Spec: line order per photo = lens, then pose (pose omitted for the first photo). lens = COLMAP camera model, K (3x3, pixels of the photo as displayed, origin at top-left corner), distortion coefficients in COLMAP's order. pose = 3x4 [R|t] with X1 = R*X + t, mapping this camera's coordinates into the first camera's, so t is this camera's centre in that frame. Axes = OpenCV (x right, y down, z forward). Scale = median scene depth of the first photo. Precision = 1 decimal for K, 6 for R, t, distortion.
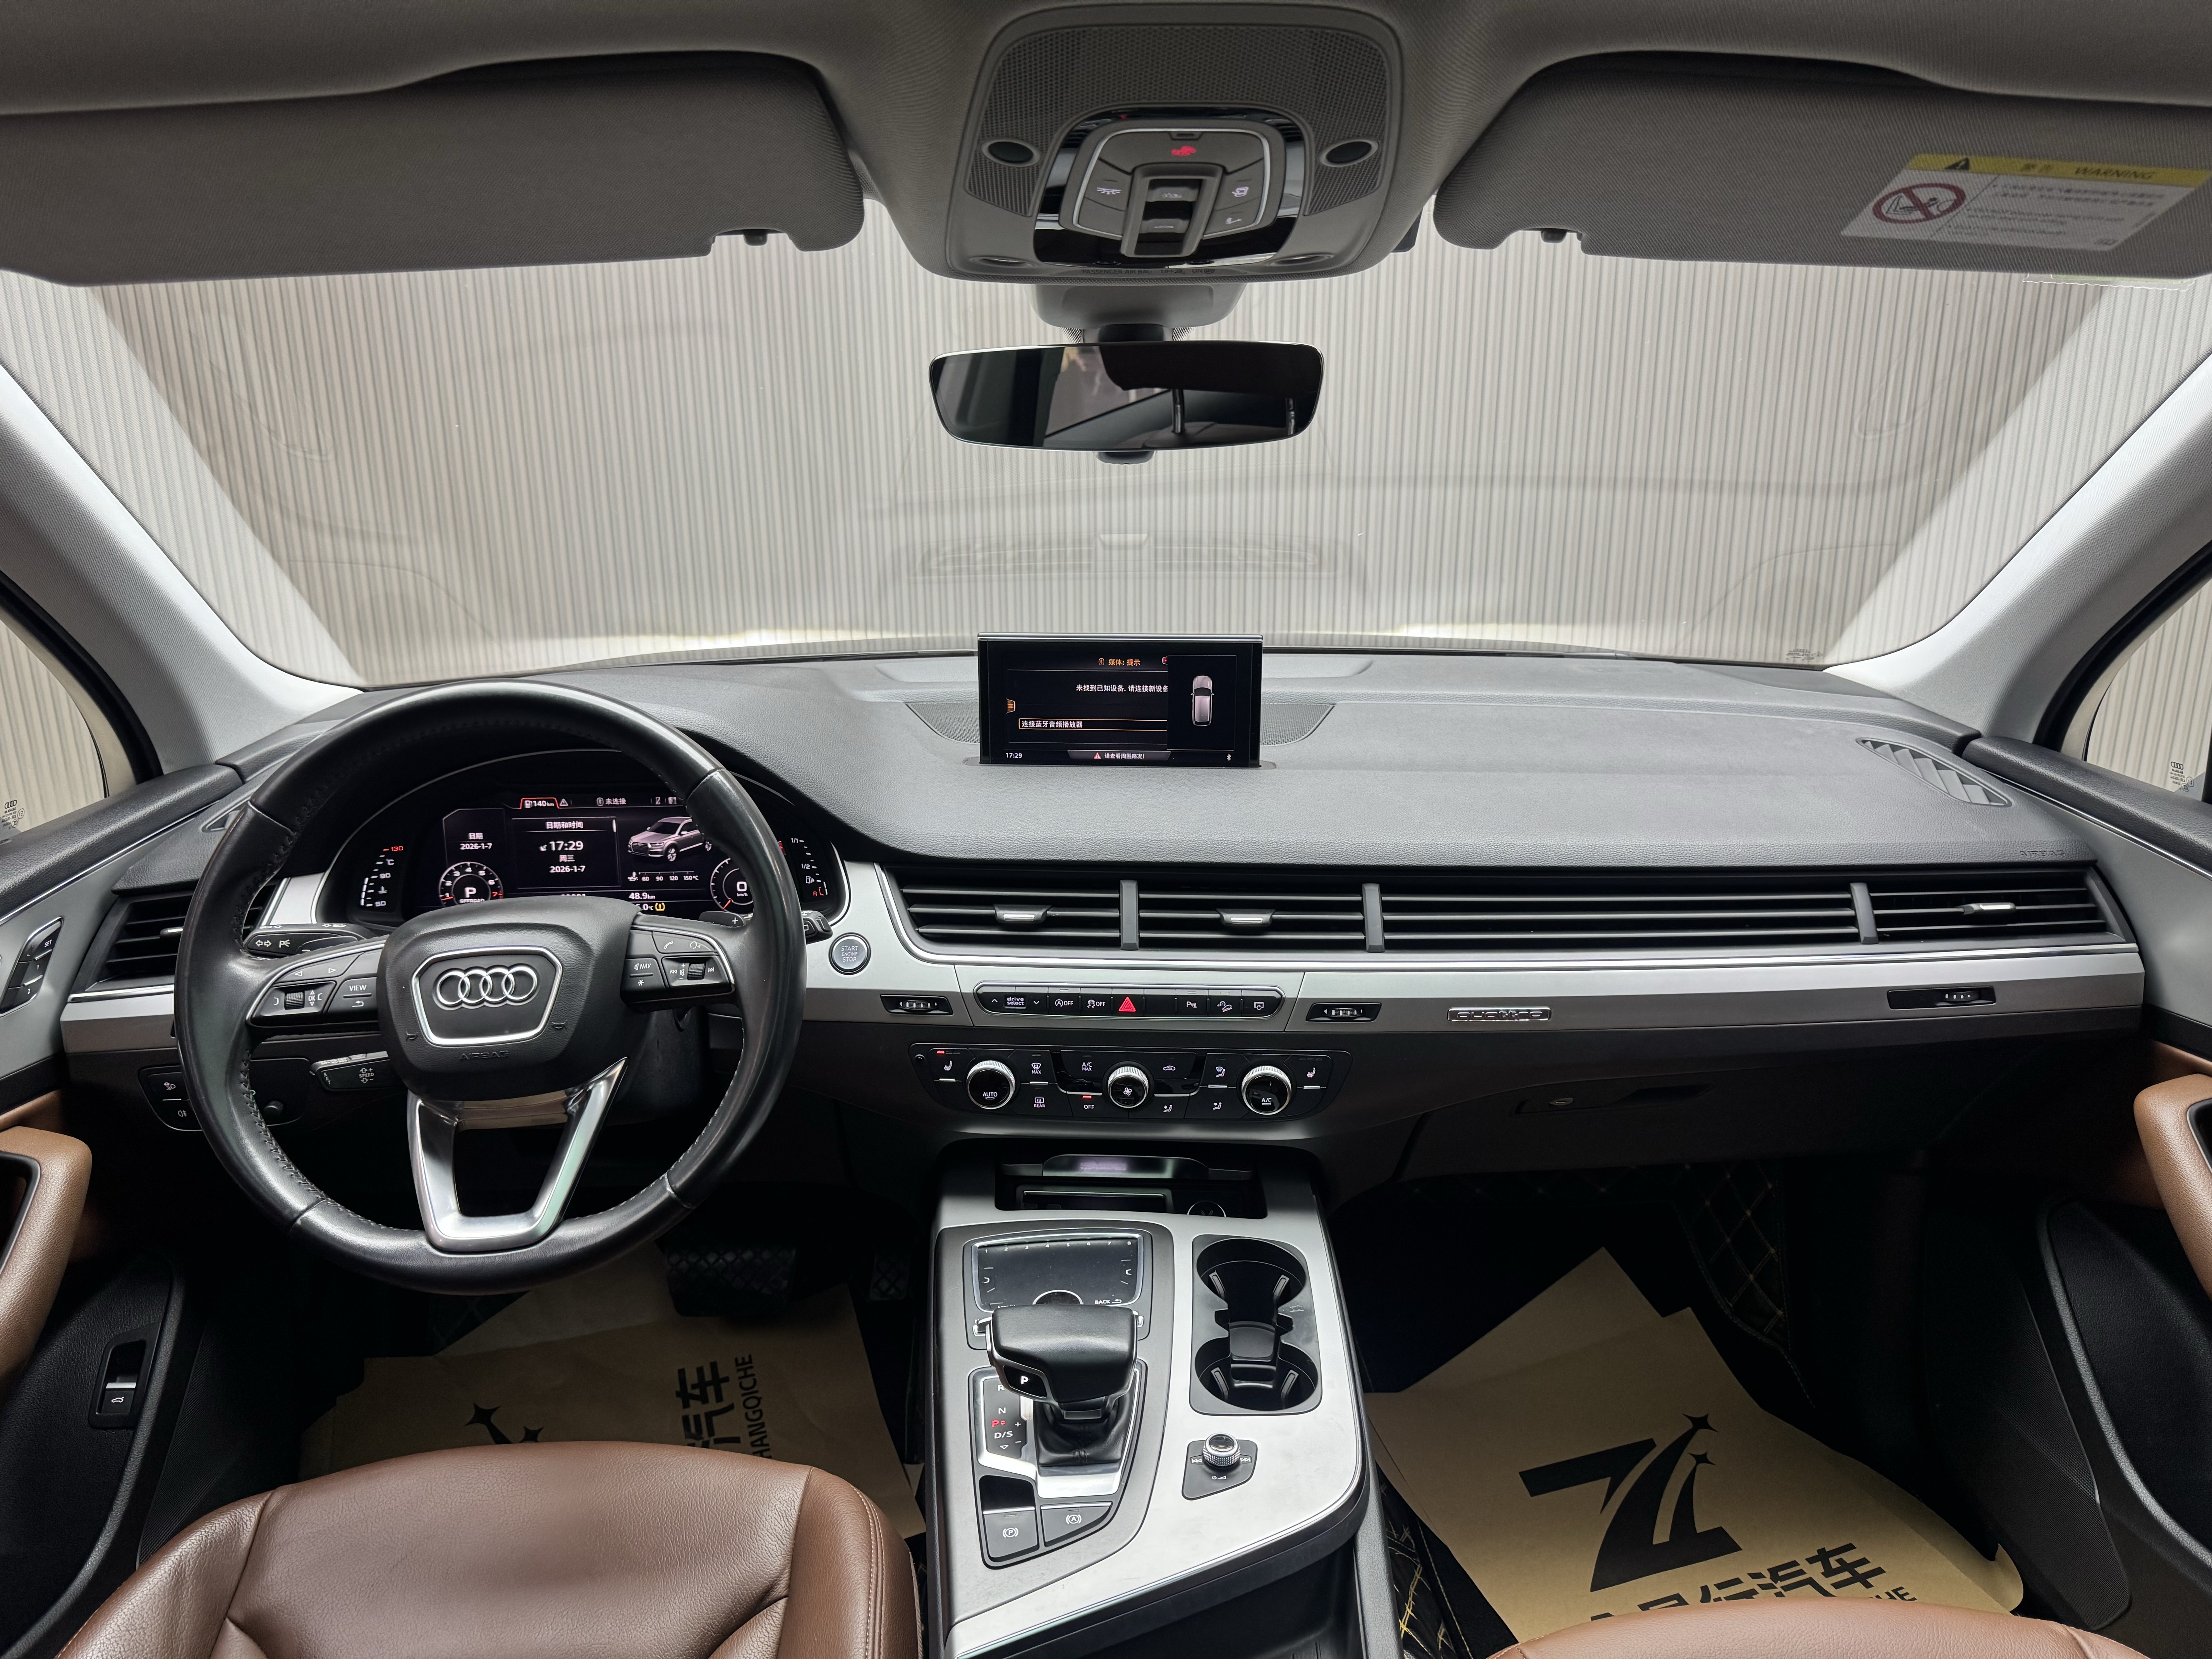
lens RADIAL K [[1547.0, 0, 1128.7], [0, 1547.0, 864.4], [0, 0, 1]] dist [0.083508, -0.097490]
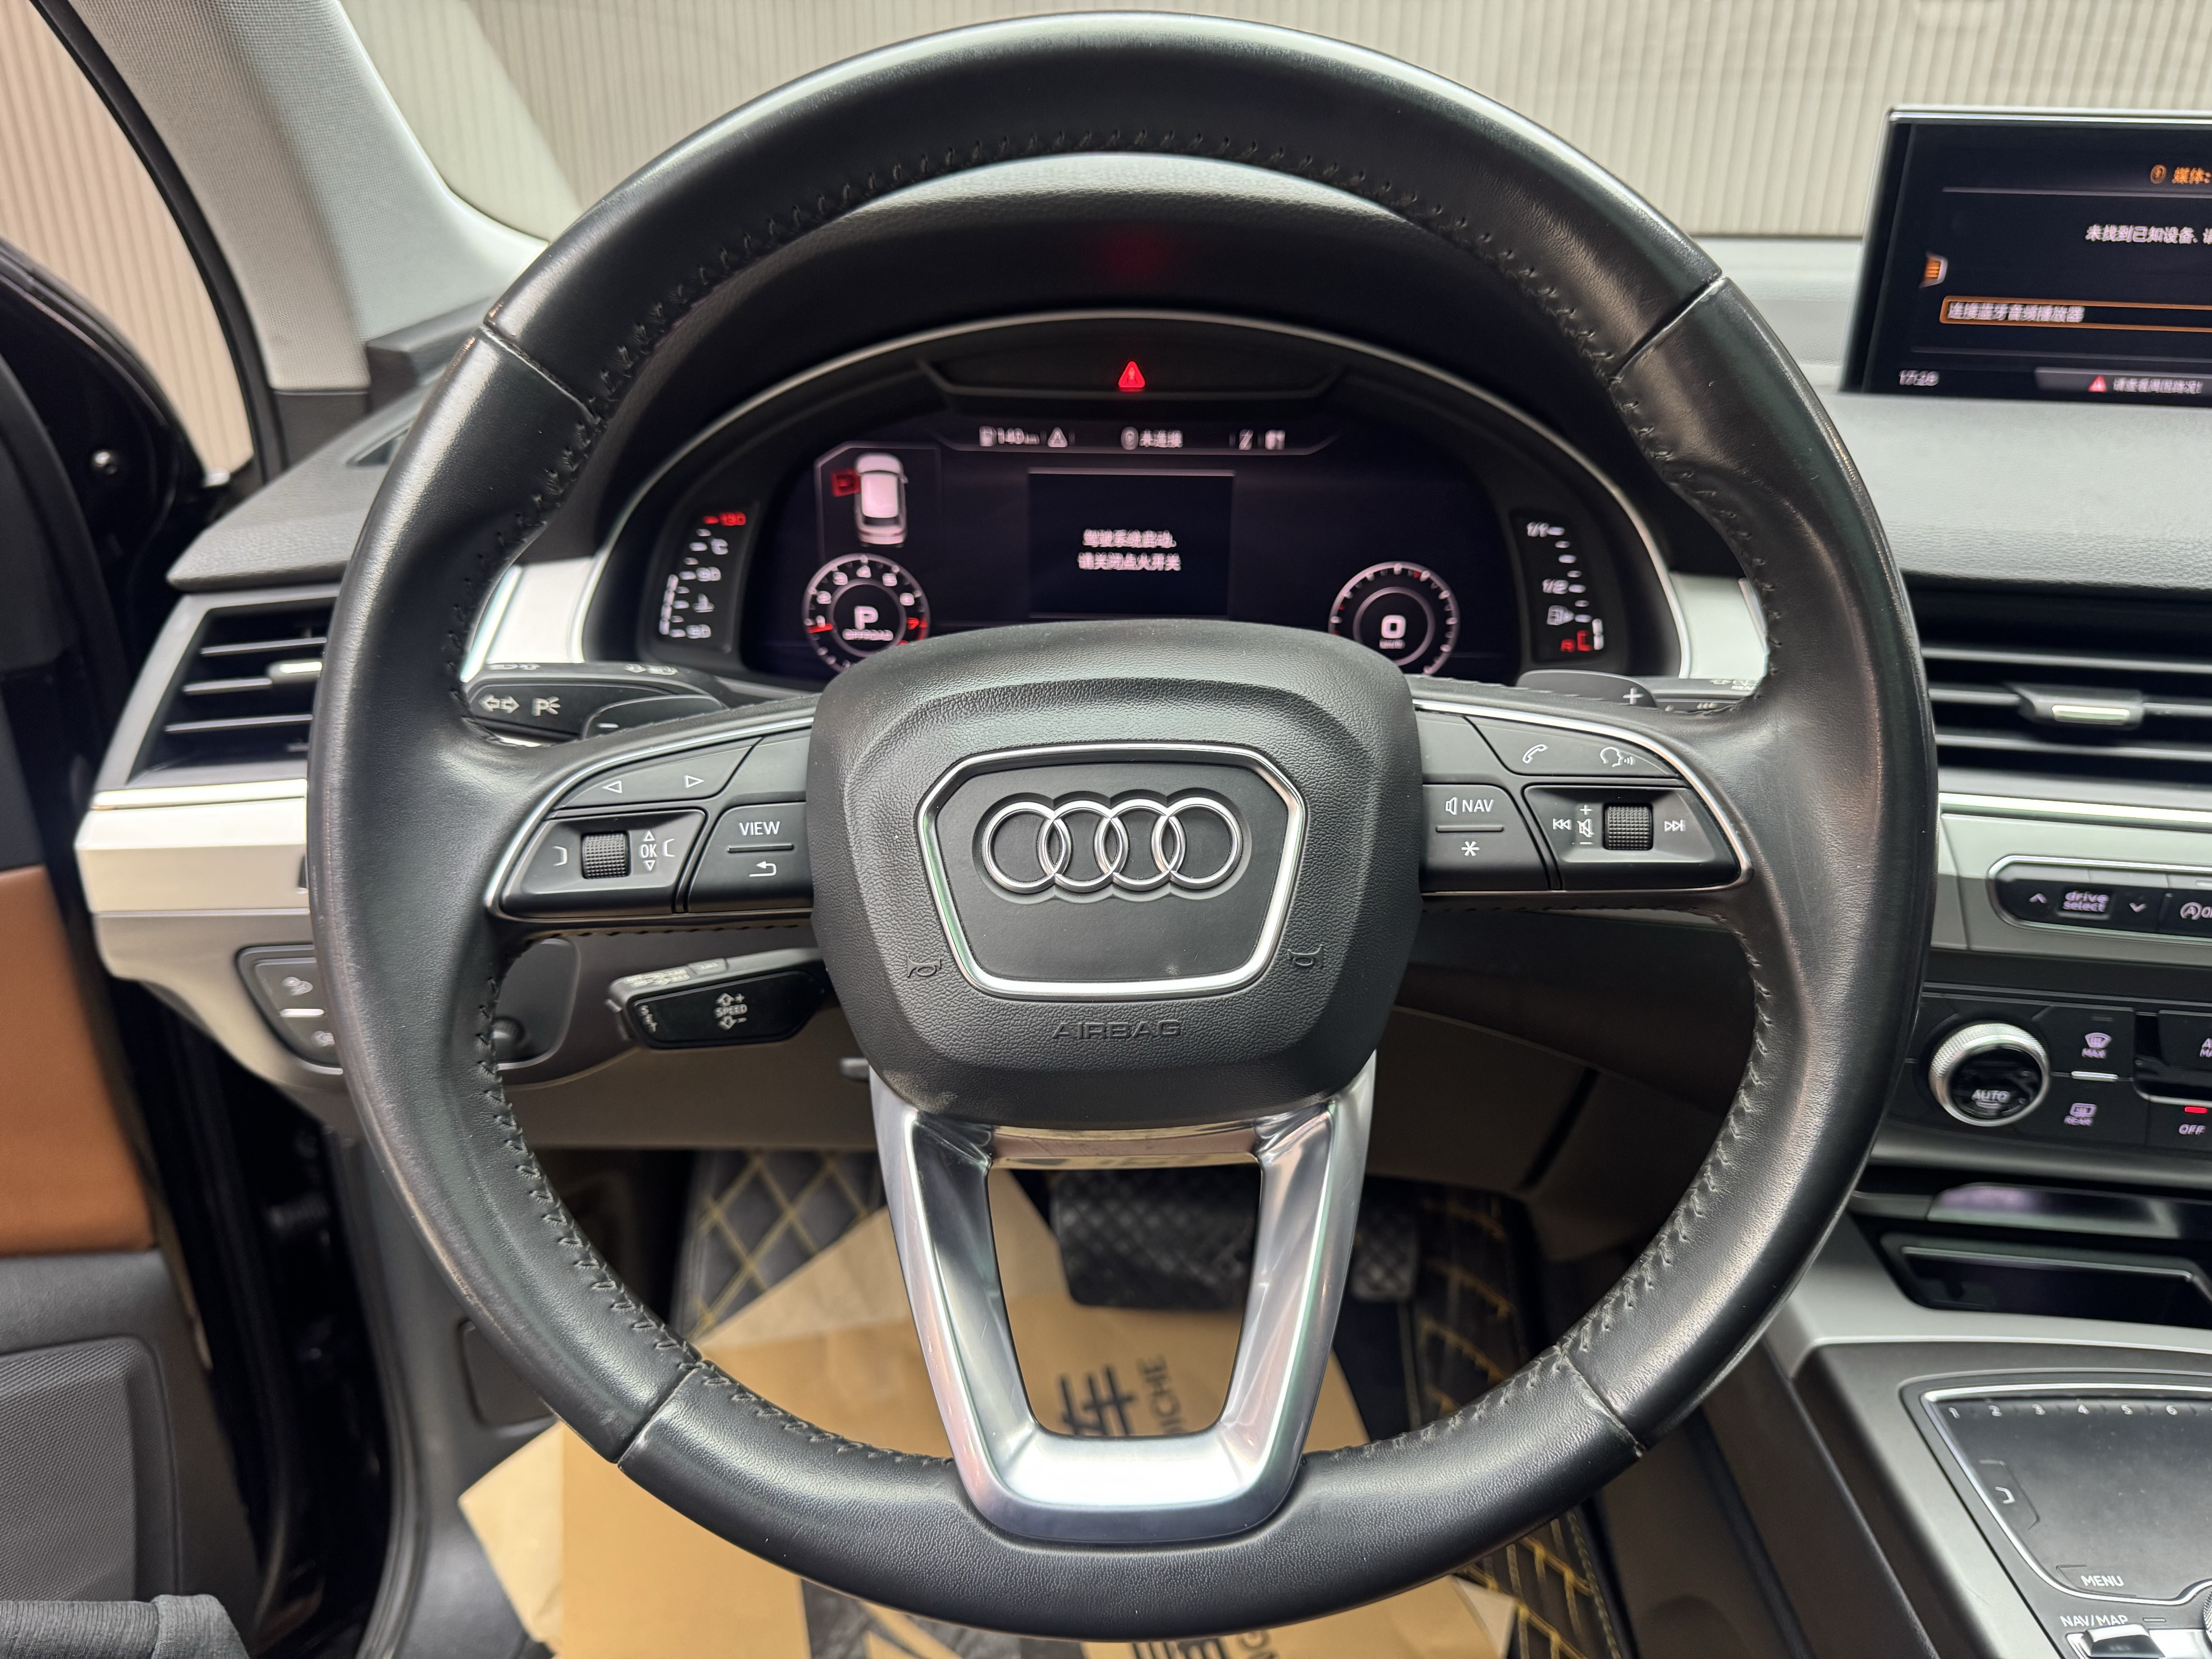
lens RADIAL K [[1547.0, 0, 1128.7], [0, 1547.0, 864.4], [0, 0, 1]] dist [0.083508, -0.097490]
pose [[0.997520, 0.046457, -0.052877, -0.312557], [-0.038925, 0.990014, 0.135489, 0.025704], [0.058644, -0.133095, 0.989367, 0.511808]]
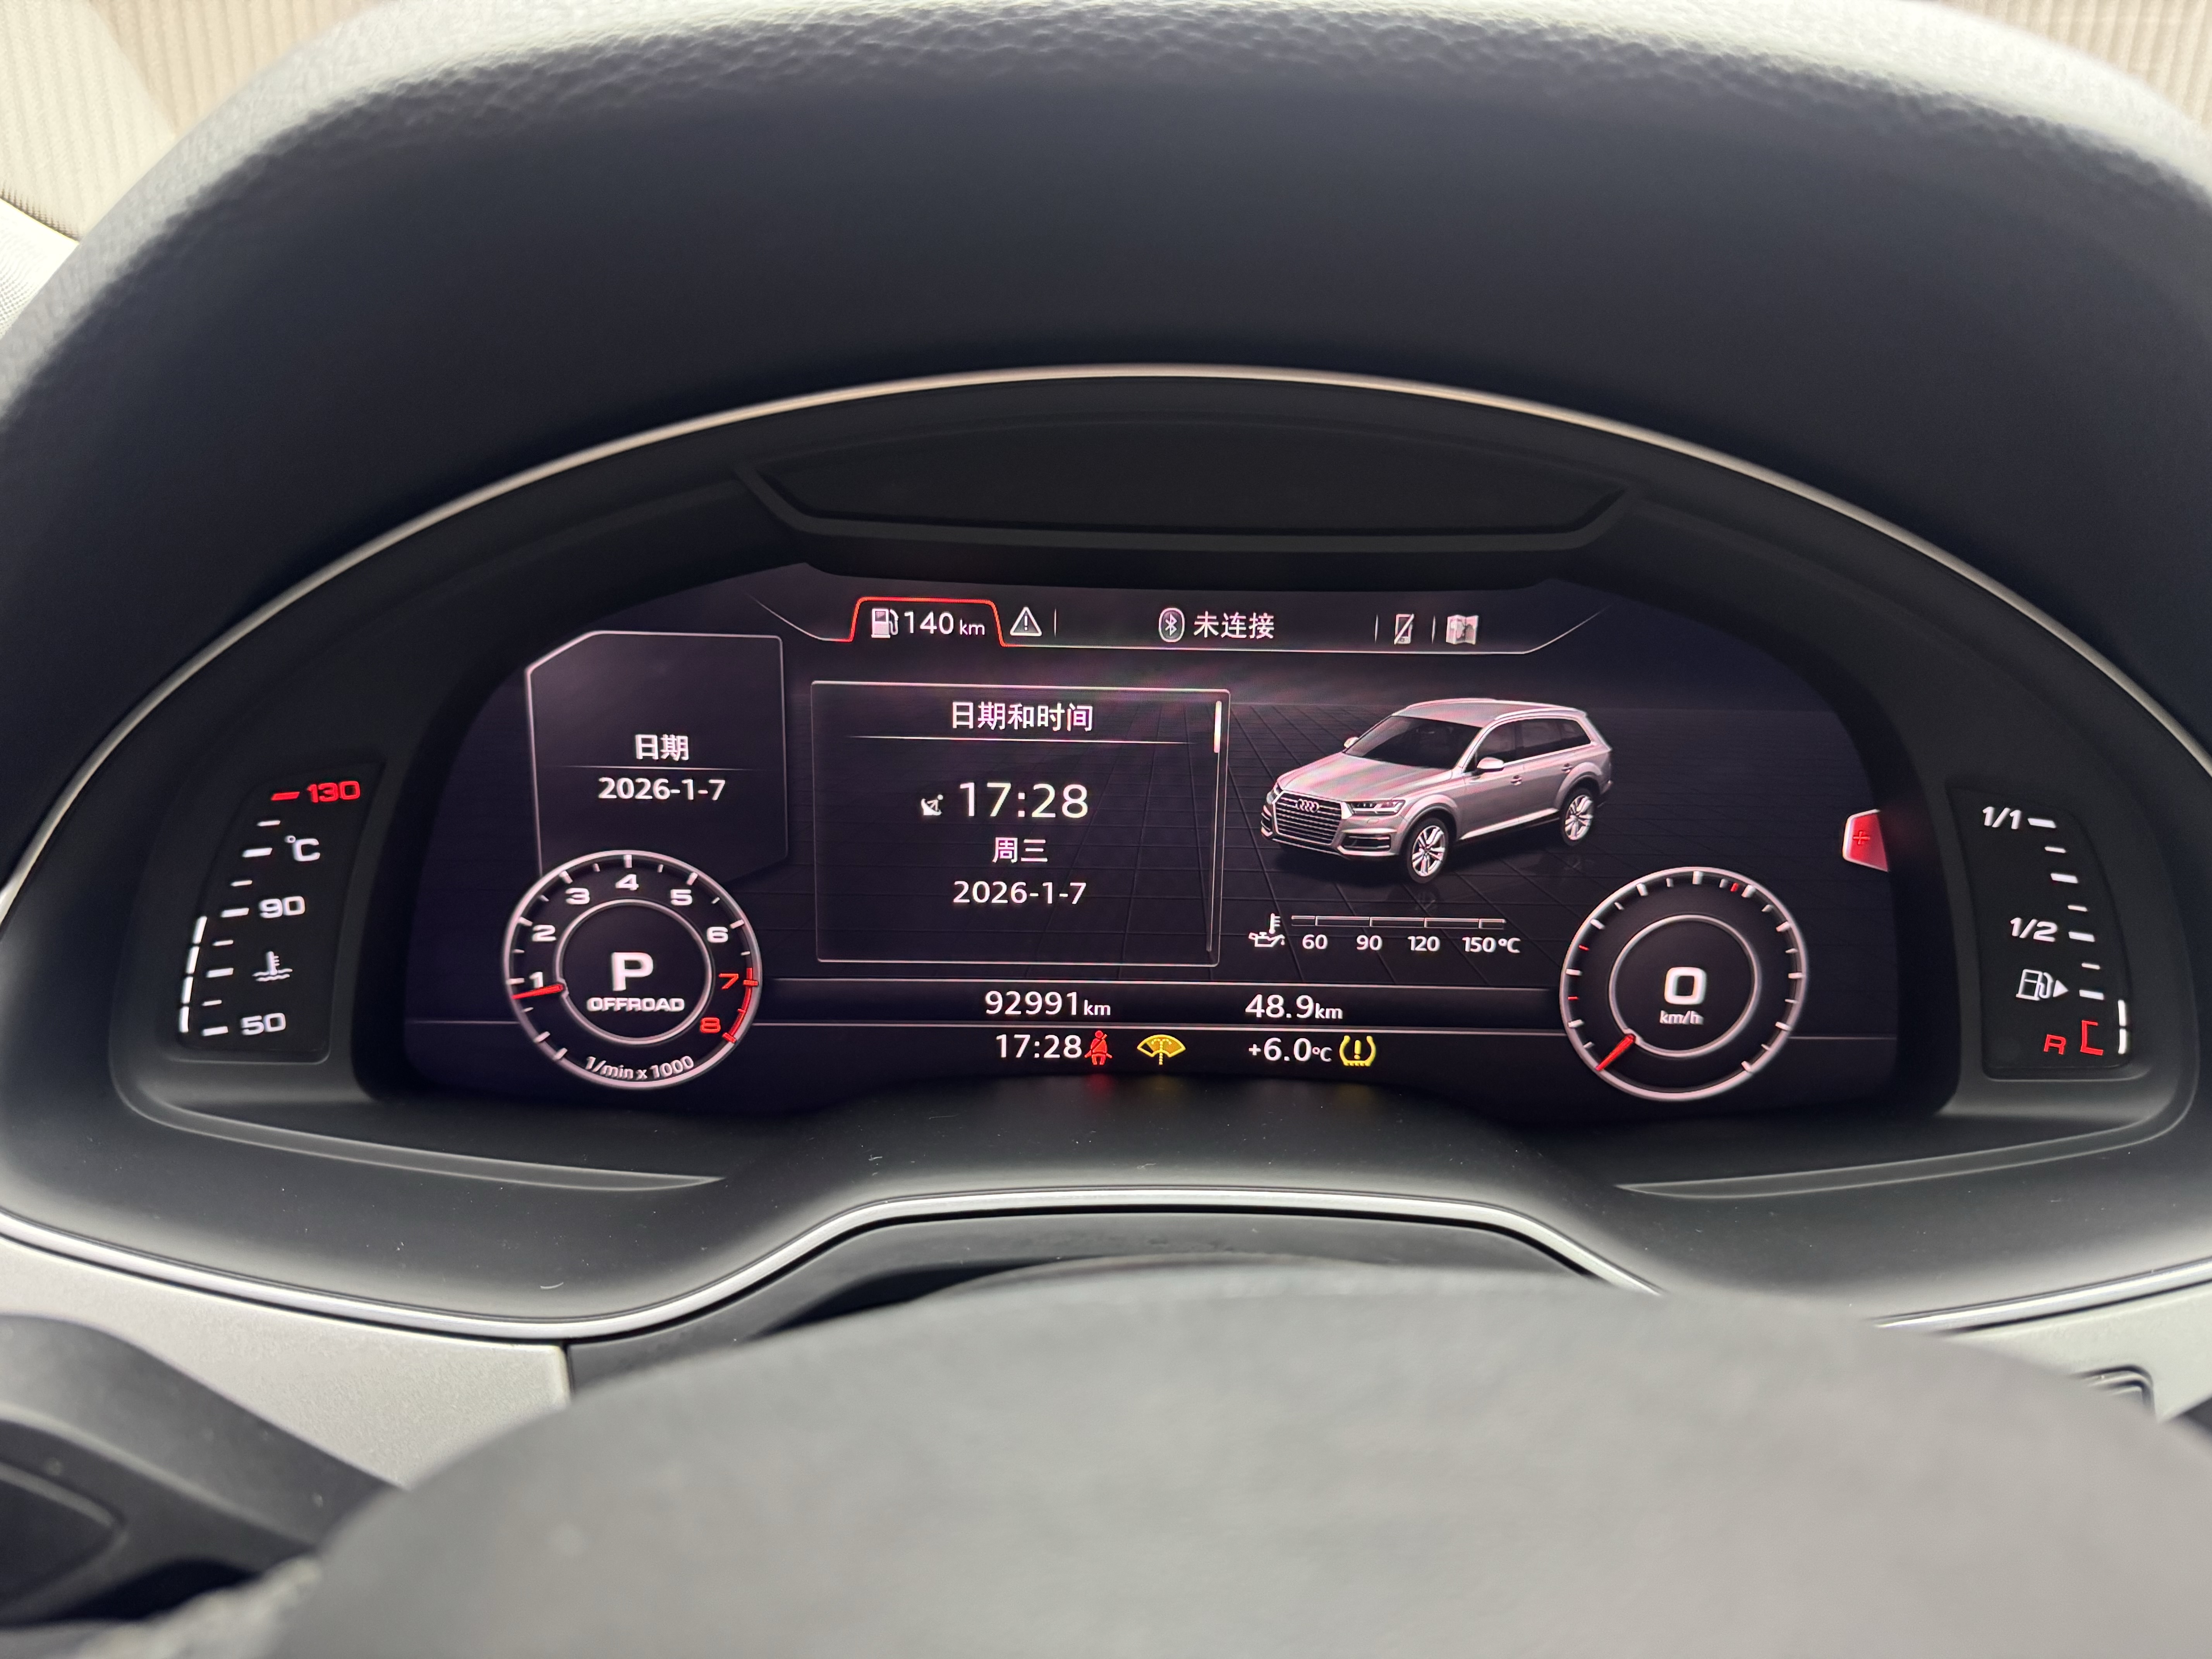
lens RADIAL K [[1568.6, 0, 1106.0], [0, 1568.6, 829.5], [0, 0, 1]] dist [0.096016, -0.160765]
pose [[0.999005, 0.043979, -0.007428, -0.351546], [-0.043238, 0.995808, 0.080608, -0.028359], [0.010942, -0.080206, 0.996718, 0.768548]]
